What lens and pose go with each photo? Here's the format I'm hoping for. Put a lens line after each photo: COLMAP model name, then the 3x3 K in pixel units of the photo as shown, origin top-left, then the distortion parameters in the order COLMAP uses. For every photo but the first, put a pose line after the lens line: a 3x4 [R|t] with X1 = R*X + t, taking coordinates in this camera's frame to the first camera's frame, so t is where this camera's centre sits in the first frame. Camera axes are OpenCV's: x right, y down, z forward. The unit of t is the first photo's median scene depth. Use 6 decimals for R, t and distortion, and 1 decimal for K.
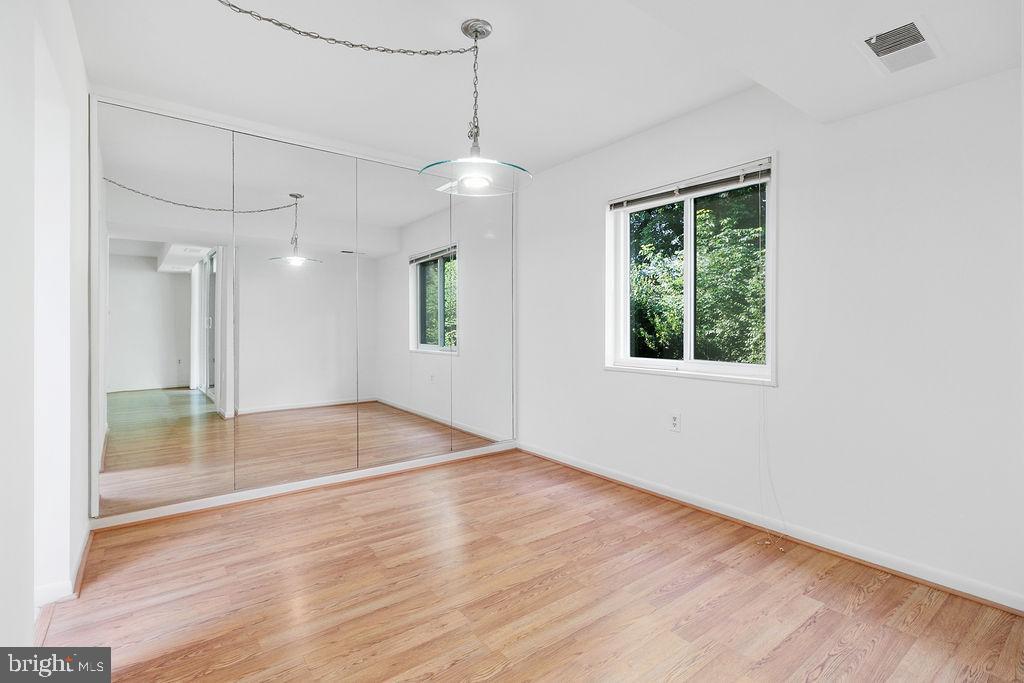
lens RADIAL K [[481.3, 0, 511.2], [0, 481.3, 327.3], [0, 0, 1]] dist [0.001709, 0.000191]
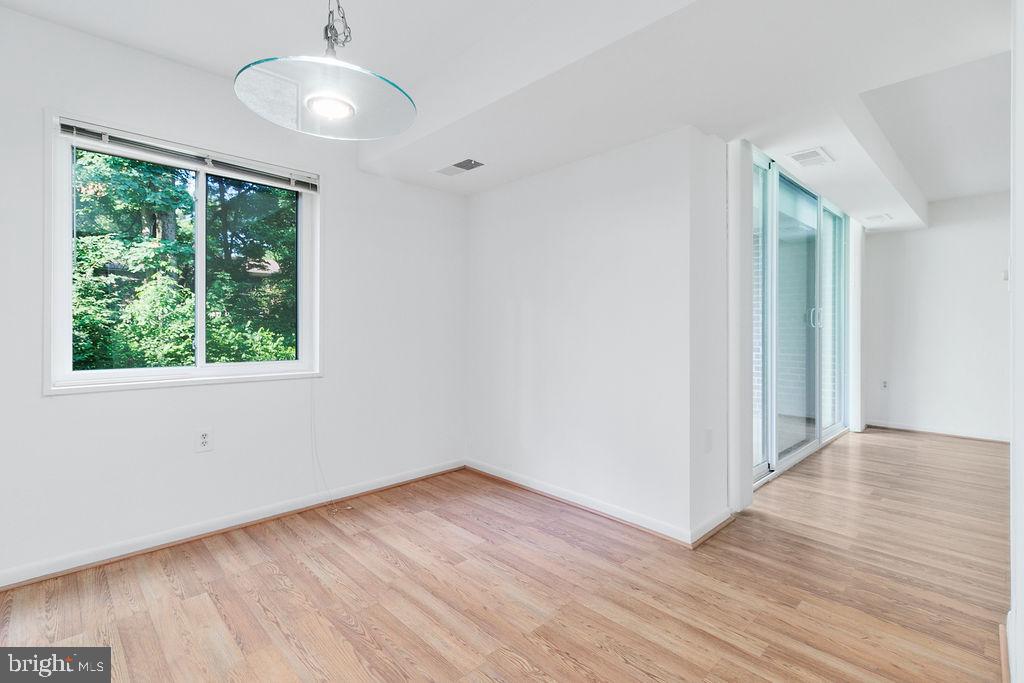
lens RADIAL K [[481.3, 0, 511.2], [0, 481.3, 327.3], [0, 0, 1]] dist [0.001709, 0.000191]
pose [[-0.127716, -0.000889, 0.991810, -0.715486], [0.001681, 0.999998, 0.001113, 0.005389], [-0.991809, 0.001810, -0.127715, 0.772531]]
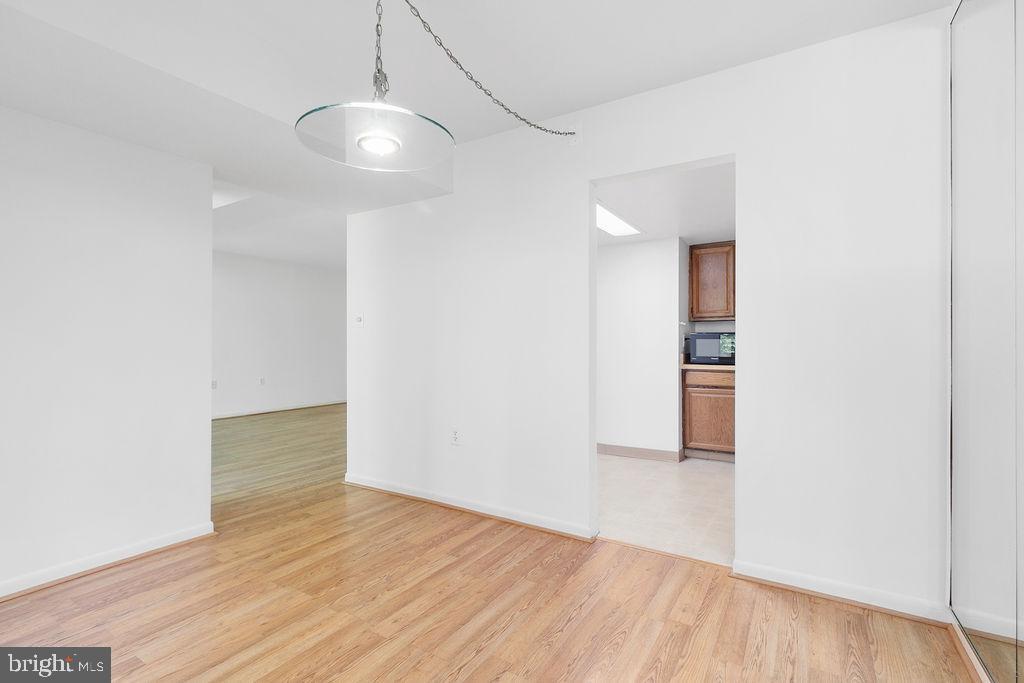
lens RADIAL K [[473.5, 0, 508.5], [0, 473.5, 338.3], [0, 0, 1]] dist [0.002595, -0.000354]
pose [[-0.932282, -0.002386, -0.361724, 0.004864], [-0.000466, 0.999985, -0.005394, -0.000737], [0.361731, -0.004860, -0.932270, 1.621257]]
